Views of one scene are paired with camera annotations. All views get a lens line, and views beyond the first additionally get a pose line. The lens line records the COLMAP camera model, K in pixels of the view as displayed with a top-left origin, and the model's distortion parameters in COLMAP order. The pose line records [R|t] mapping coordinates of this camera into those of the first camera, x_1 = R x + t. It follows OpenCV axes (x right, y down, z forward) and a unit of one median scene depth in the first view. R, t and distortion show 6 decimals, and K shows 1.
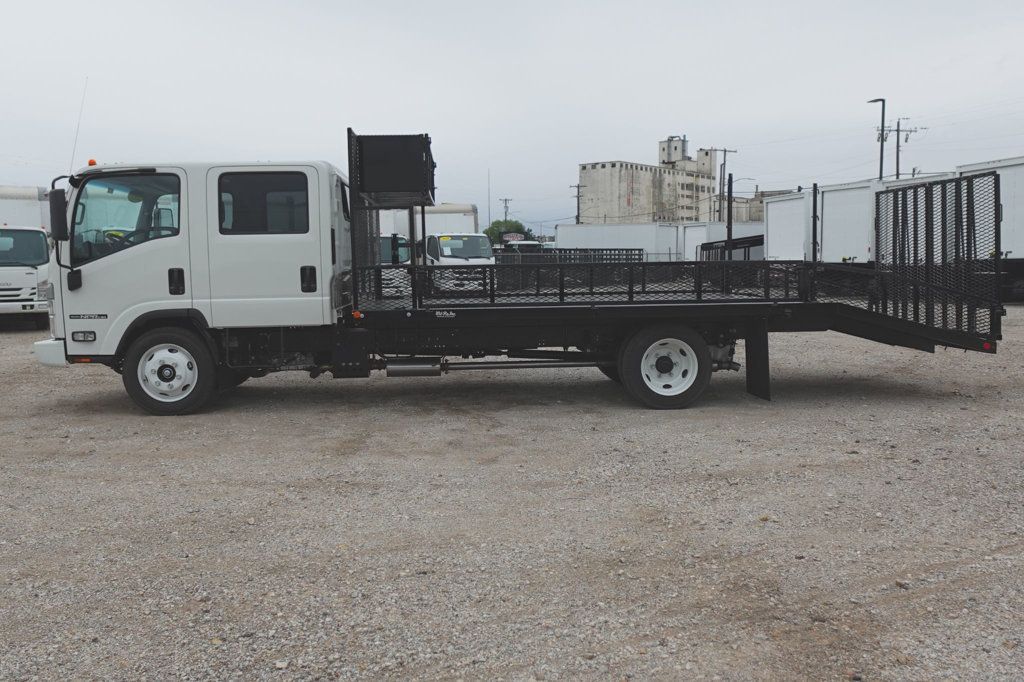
lens RADIAL K [[895.9, 0, 512.0], [0, 895.9, 341.0], [0, 0, 1]] dist [-0.006271, 0.007637]
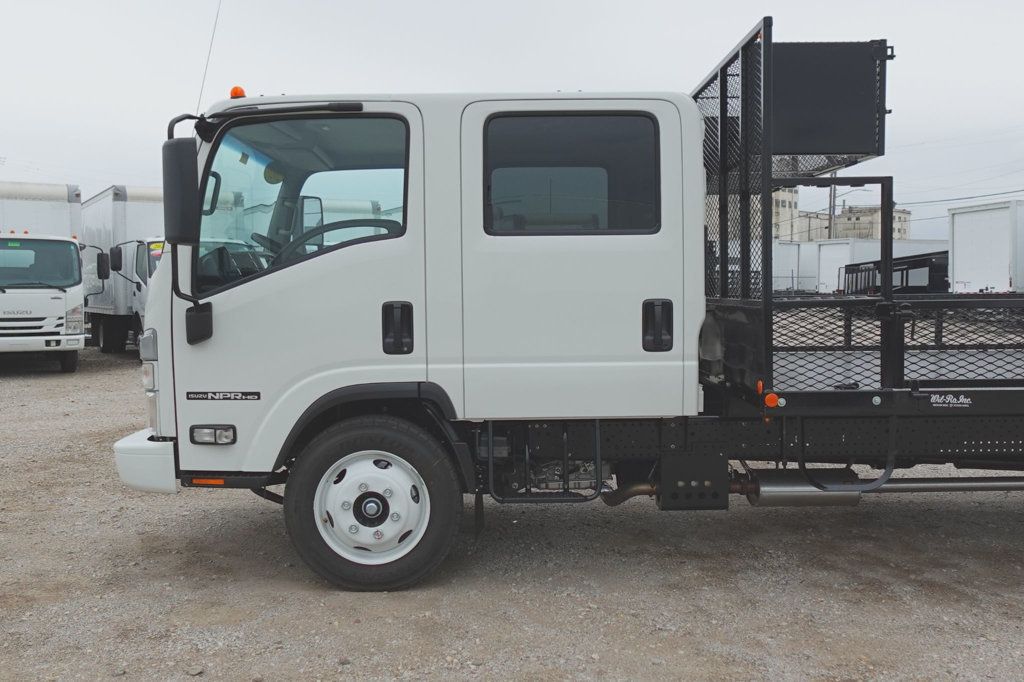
lens RADIAL K [[999.3, 0, 512.0], [0, 999.3, 341.0], [0, 0, 1]] dist [-0.005665, 0.012131]
pose [[0.998859, 0.009720, -0.046752, -0.268810], [-0.011193, 0.999446, -0.031356, -0.039977], [0.046421, 0.031843, 0.998414, 0.419461]]
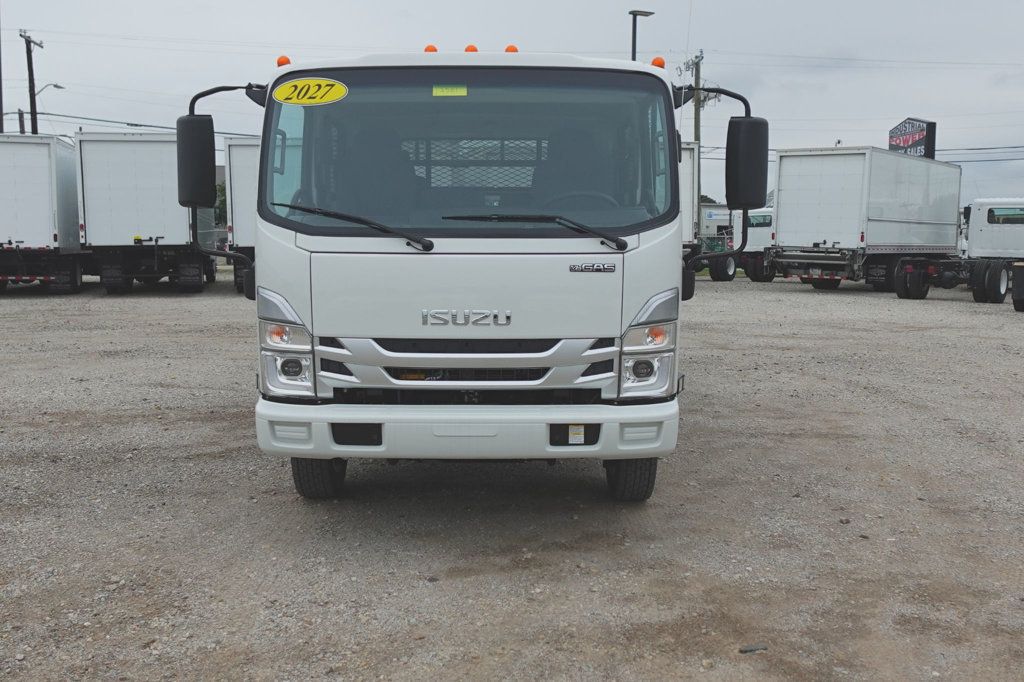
lens RADIAL K [[999.3, 0, 512.0], [0, 999.3, 341.0], [0, 0, 1]] dist [-0.005665, 0.012131]
pose [[0.055125, -0.087135, 0.994670, -1.027223], [0.081734, 0.993235, 0.082479, -0.084278], [-0.995129, 0.076752, 0.061874, 1.001212]]
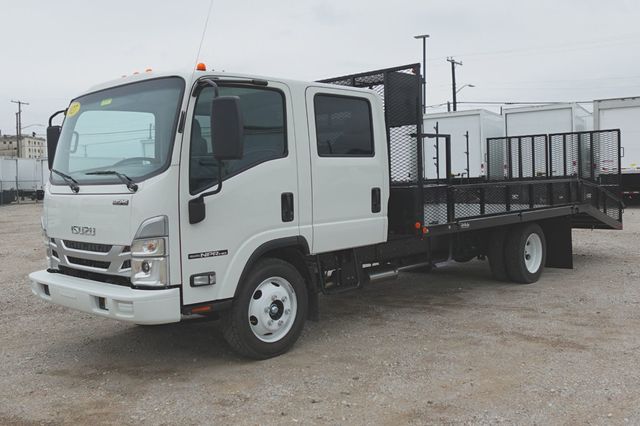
lens RADIAL K [[624.5, 0, 320.0], [0, 624.5, 213.0], [0, 0, 1]] dist [-0.005665, 0.012131]
pose [[0.729015, -0.045374, 0.682993, -0.741881], [0.076301, 0.996969, -0.015209, -0.045725], [-0.680232, 0.063201, 0.730267, 0.484989]]
